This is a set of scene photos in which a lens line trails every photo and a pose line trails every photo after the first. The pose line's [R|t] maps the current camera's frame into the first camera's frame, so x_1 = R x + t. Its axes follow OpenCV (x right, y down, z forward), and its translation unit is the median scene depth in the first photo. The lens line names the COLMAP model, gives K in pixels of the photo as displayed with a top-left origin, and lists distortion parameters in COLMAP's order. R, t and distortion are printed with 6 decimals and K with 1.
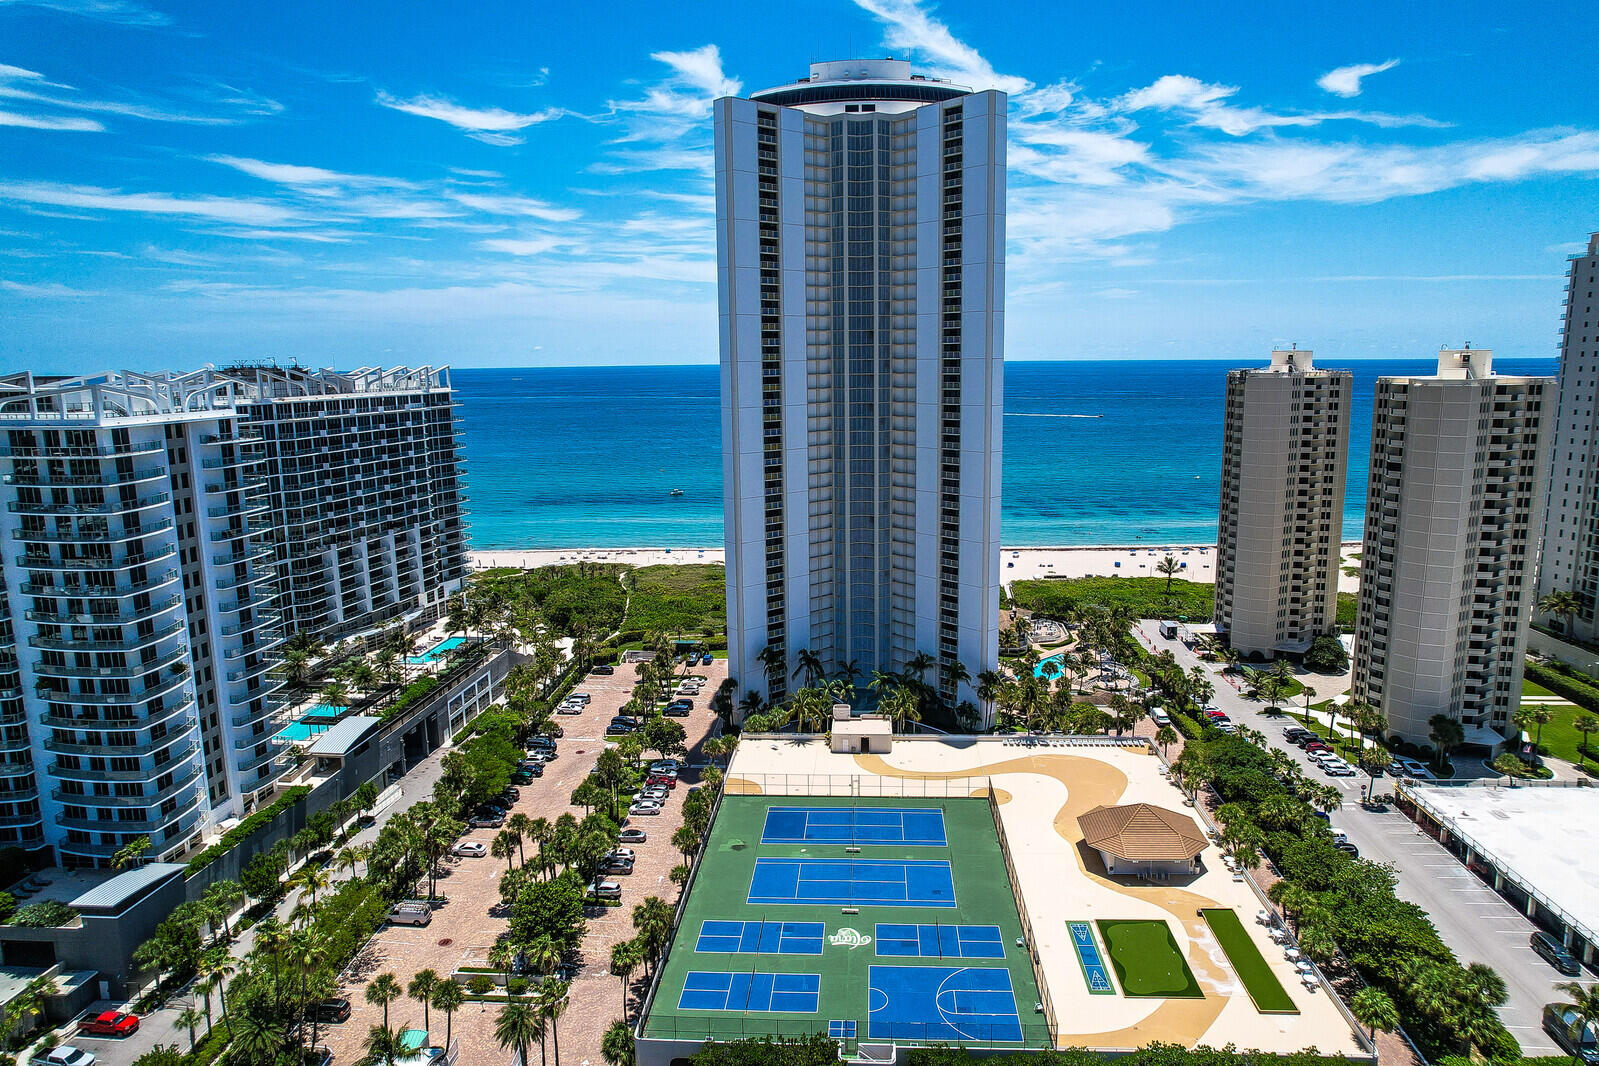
lens RADIAL K [[1022.3, 0, 805.6], [0, 1022.3, 529.4], [0, 0, 1]] dist [-0.085102, 0.088077]
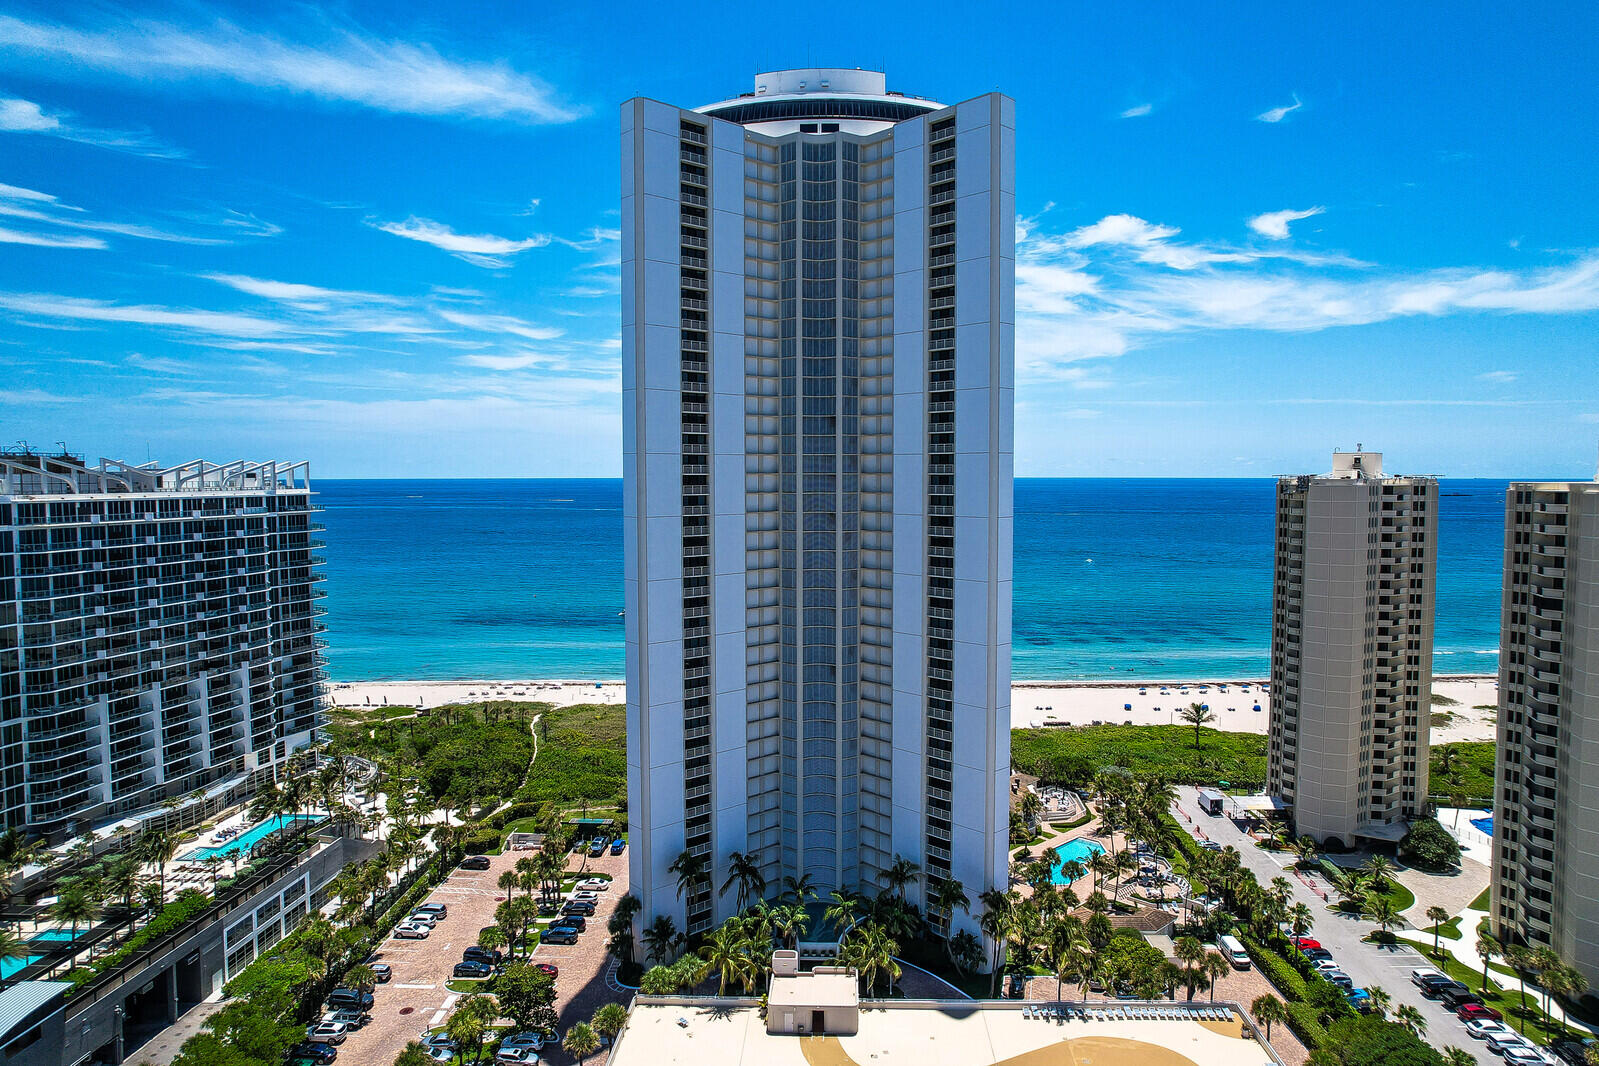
lens RADIAL K [[997.7, 0, 799.5], [0, 997.7, 533.0], [0, 0, 1]] dist [-0.083418, 0.049469]
pose [[0.999737, 0.009537, 0.020834, 0.025463], [-0.007254, 0.994228, -0.107038, -0.031550], [-0.021734, 0.106859, 0.994037, 0.281320]]
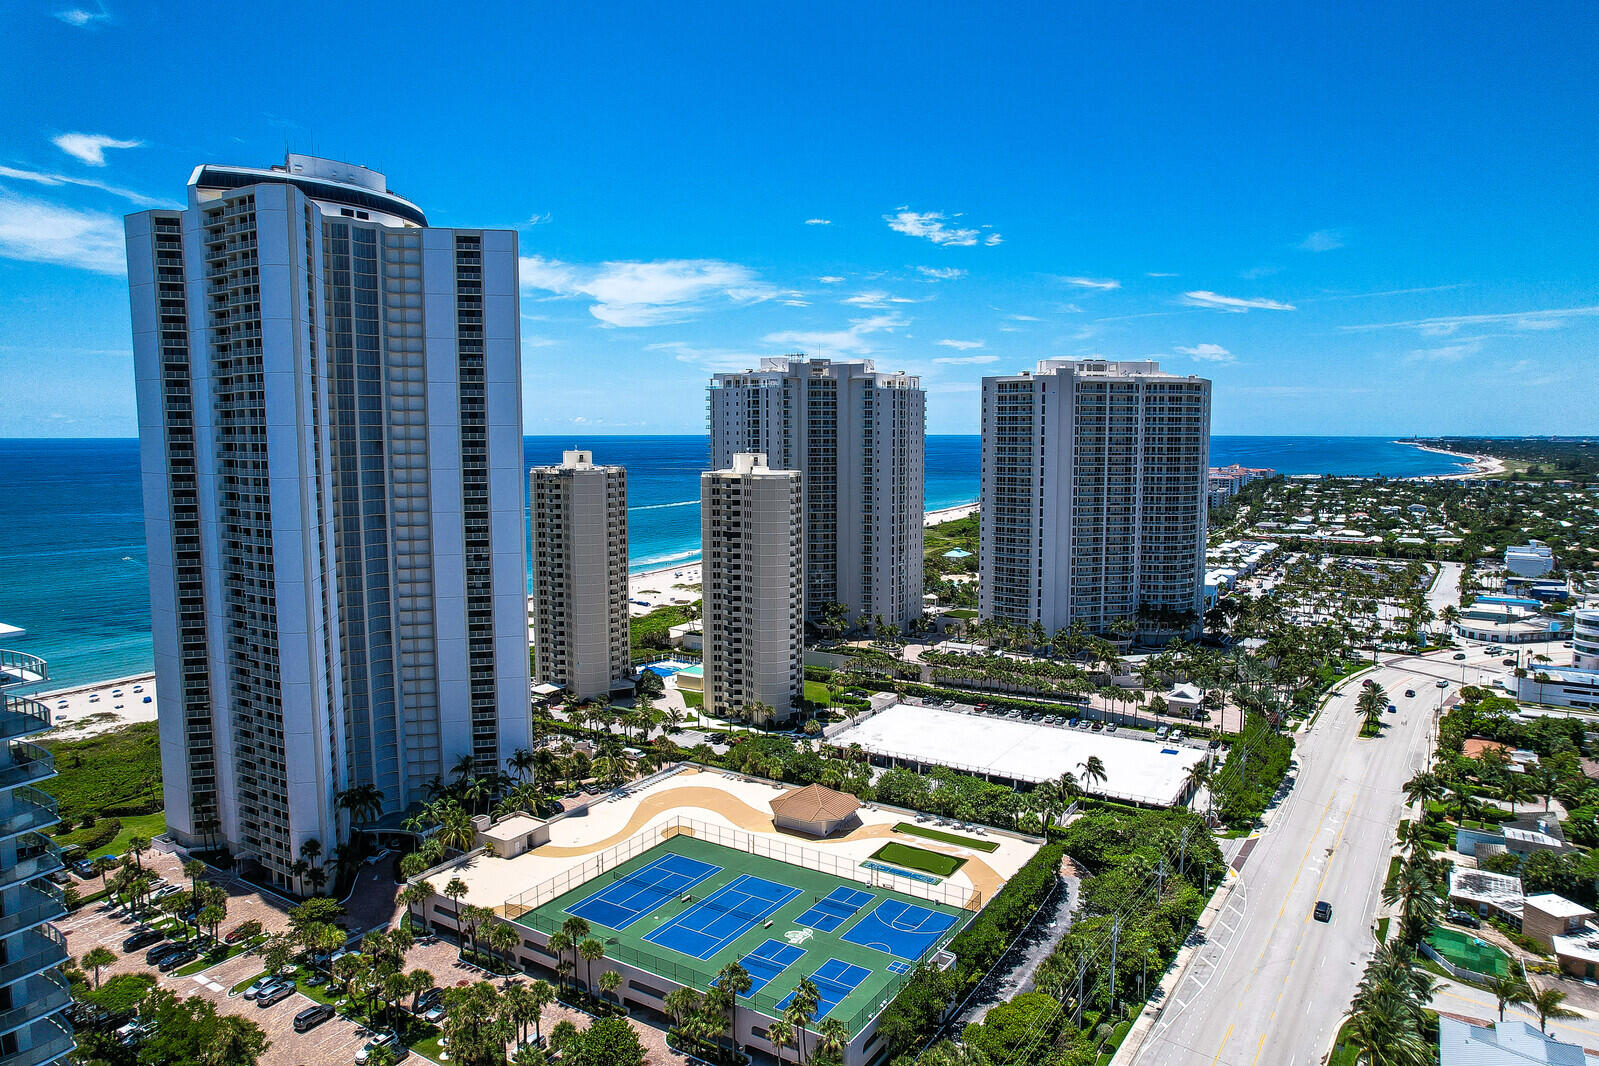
lens RADIAL K [[1022.3, 0, 805.6], [0, 1022.3, 529.4], [0, 0, 1]] dist [-0.085102, 0.088077]
pose [[0.476944, -0.073823, 0.875828, -0.585443], [0.143110, 0.989692, 0.005489, -0.058165], [-0.867205, 0.122722, 0.482592, 0.188219]]
